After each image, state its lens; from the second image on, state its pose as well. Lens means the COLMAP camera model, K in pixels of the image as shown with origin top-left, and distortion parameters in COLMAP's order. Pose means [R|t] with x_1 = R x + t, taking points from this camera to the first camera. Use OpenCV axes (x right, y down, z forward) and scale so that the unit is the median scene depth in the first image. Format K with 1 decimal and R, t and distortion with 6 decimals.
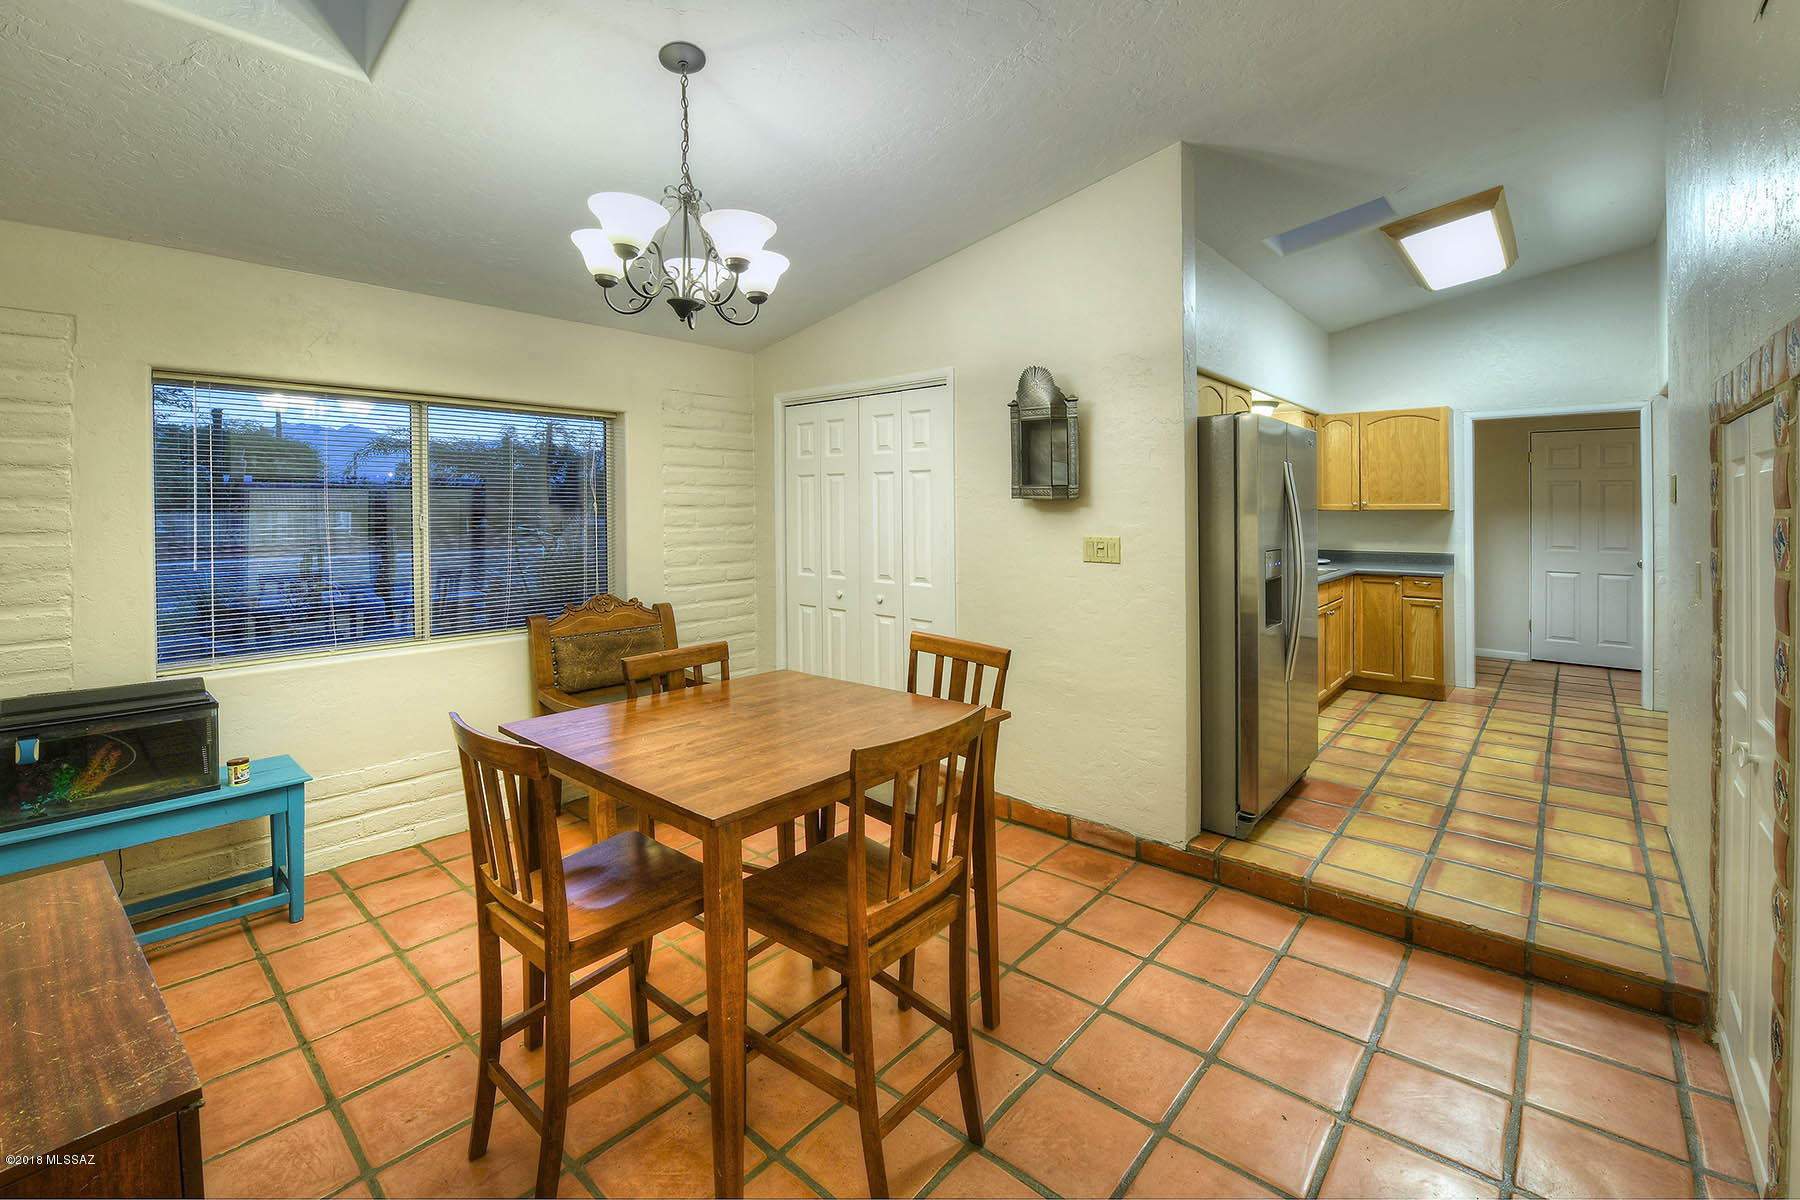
lens RADIAL K [[754.0, 0, 883.9], [0, 754.0, 523.1], [0, 0, 1]] dist [-0.014289, -0.001509]
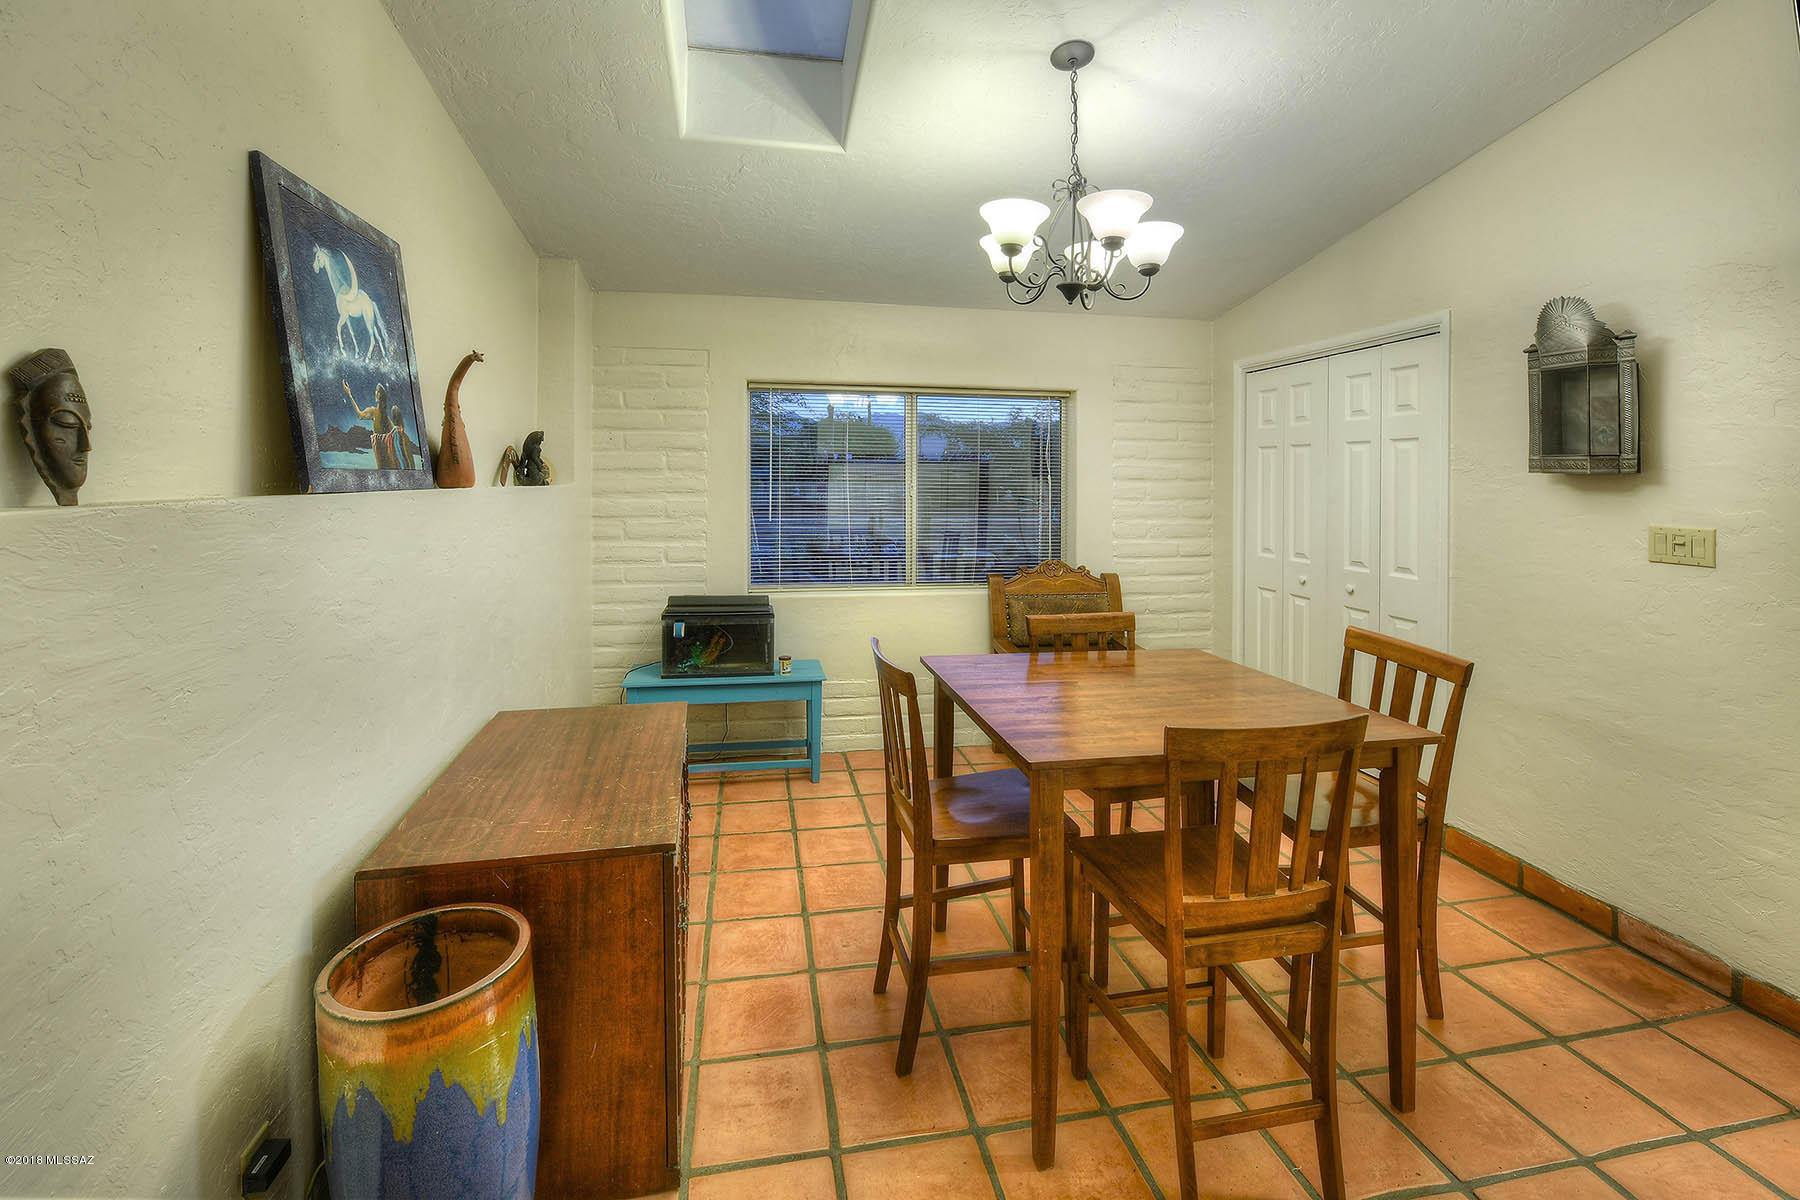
lens RADIAL K [[754.0, 0, 897.6], [0, 754.0, 505.3], [0, 0, 1]] dist [-0.014289, -0.001509]
pose [[0.789077, 0.028192, -0.613648, 0.192137], [-0.021567, 0.999602, 0.018191, 0.001413], [0.613916, -0.001120, 0.789370, 0.010184]]
